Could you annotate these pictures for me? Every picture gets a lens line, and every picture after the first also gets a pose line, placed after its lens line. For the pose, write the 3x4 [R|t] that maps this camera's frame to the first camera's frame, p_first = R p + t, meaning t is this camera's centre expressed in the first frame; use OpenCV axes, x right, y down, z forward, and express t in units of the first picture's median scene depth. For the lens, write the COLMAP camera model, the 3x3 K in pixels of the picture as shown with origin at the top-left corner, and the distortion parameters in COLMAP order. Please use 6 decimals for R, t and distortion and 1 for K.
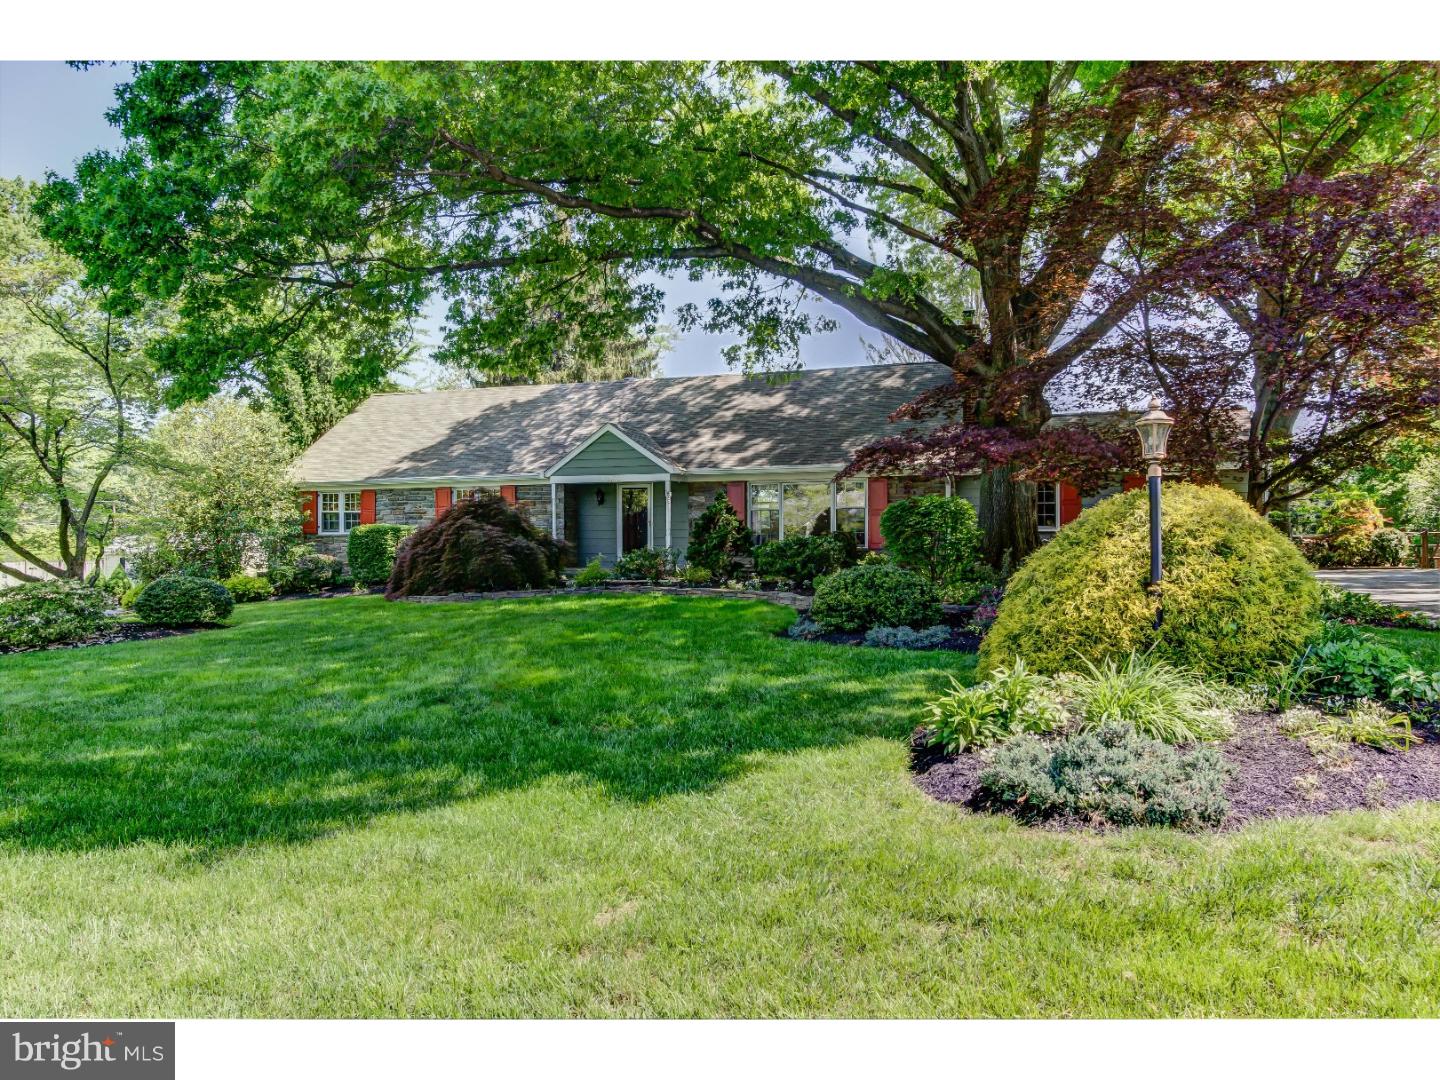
lens RADIAL K [[1047.1, 0, 719.3], [0, 1047.1, 541.5], [0, 0, 1]] dist [0.012147, 0.002311]
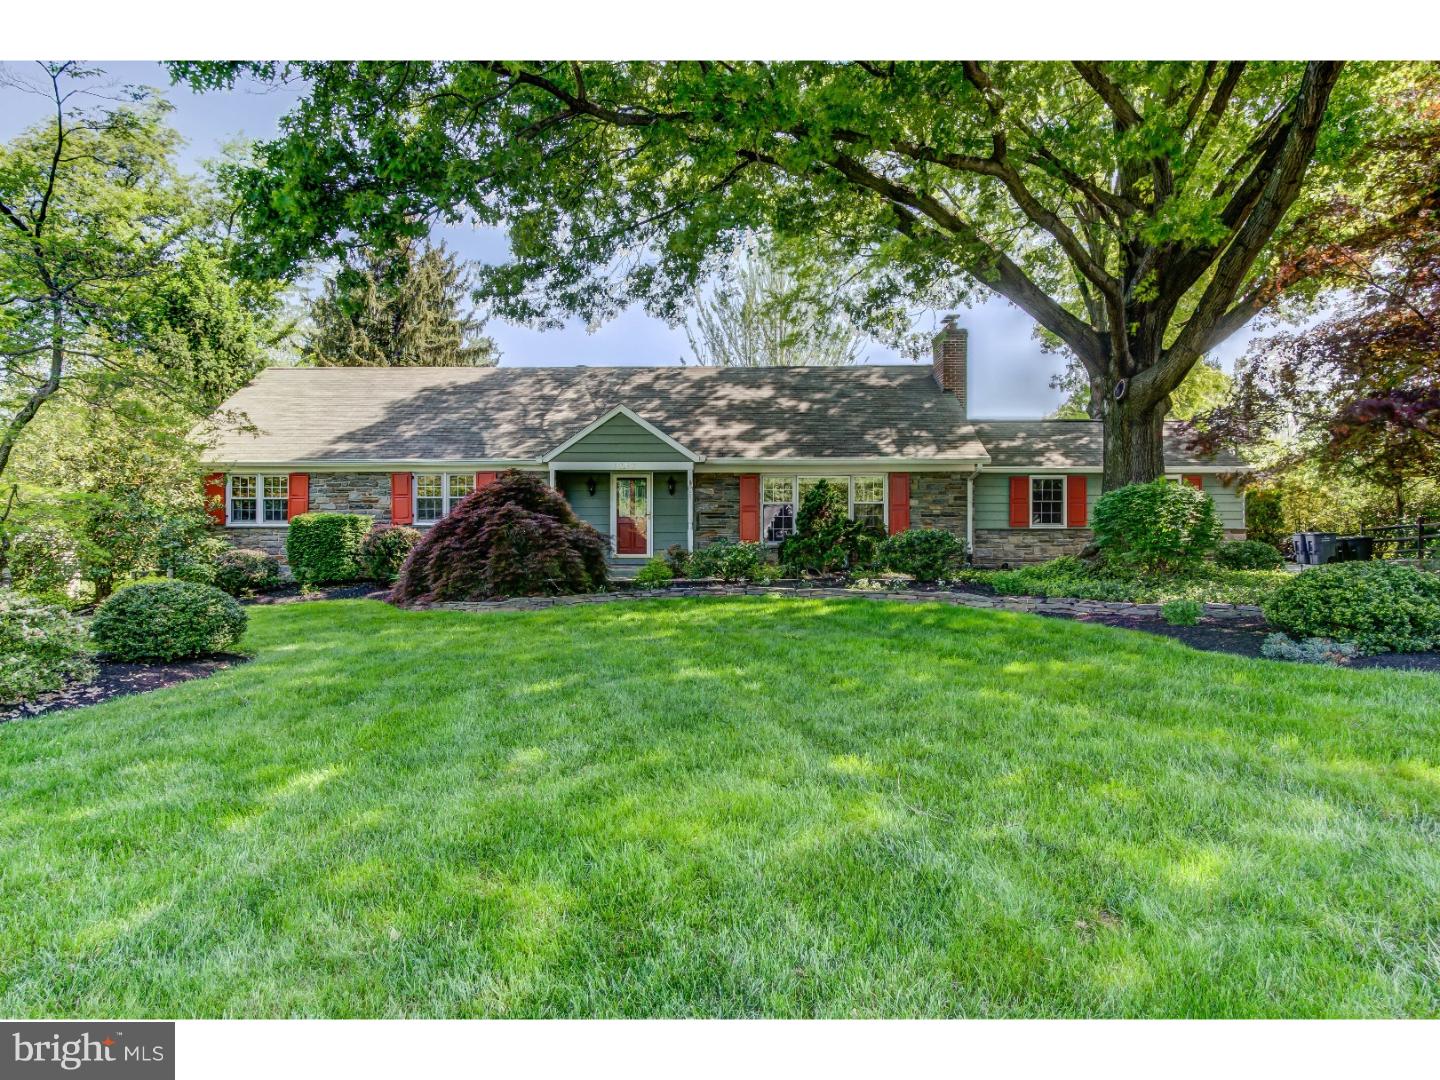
lens RADIAL K [[840.8, 0, 720.9], [0, 840.8, 540.1], [0, 0, 1]] dist [0.000978, 0.001313]
pose [[0.950954, 0.003913, 0.309308, -0.233300], [-0.003344, 0.999992, -0.002367, 0.005279], [-0.309315, 0.001217, 0.950959, 0.270097]]
